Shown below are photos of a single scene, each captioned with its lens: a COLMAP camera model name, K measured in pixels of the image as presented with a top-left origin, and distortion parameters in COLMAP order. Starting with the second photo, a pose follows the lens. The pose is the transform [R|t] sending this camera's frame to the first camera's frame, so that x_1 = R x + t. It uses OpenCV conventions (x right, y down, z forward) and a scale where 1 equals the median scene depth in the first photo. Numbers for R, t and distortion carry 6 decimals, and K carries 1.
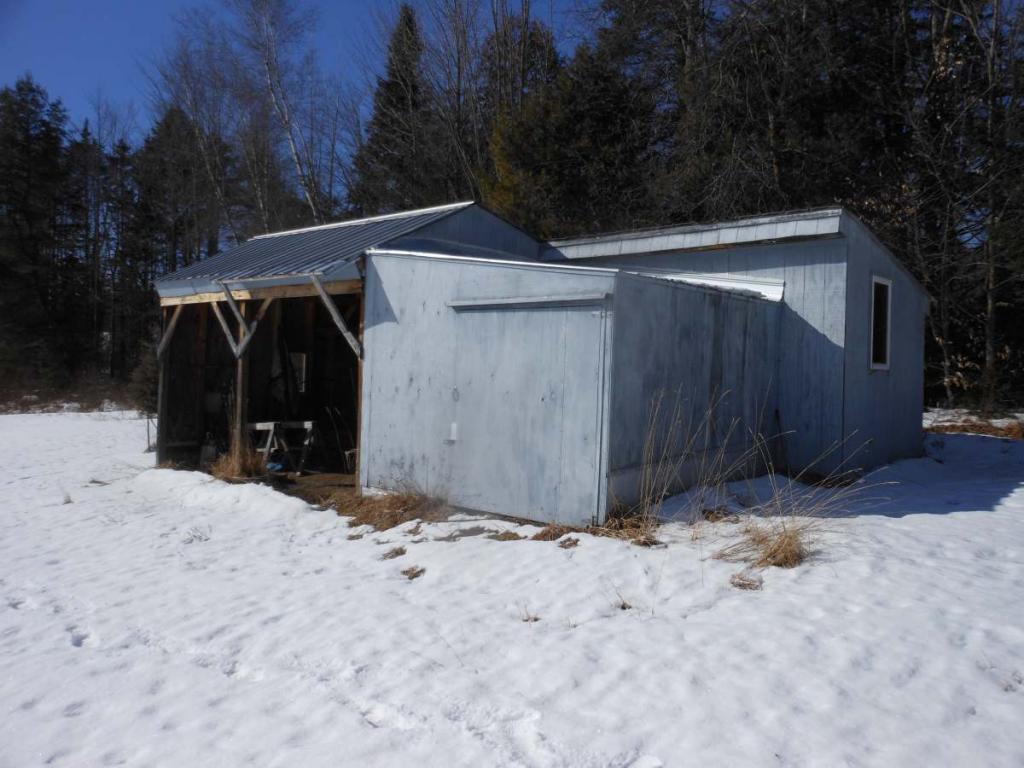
lens RADIAL K [[841.1, 0, 512.0], [0, 841.1, 384.0], [0, 0, 1]] dist [0.002510, 0.003639]
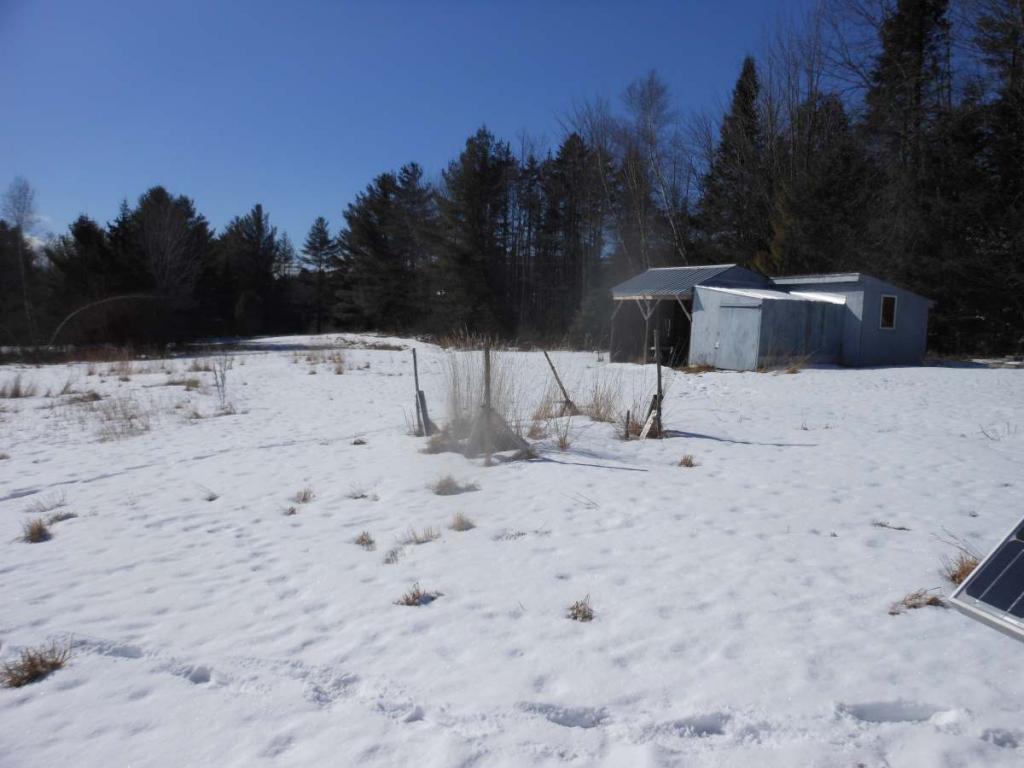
lens RADIAL K [[841.1, 0, 512.0], [0, 841.1, 384.0], [0, 0, 1]] dist [0.002510, 0.003639]
pose [[0.917231, 0.046823, -0.395595, 0.367929], [-0.029959, 0.998364, 0.048704, 0.054130], [0.397228, -0.032821, 0.917133, -1.716083]]
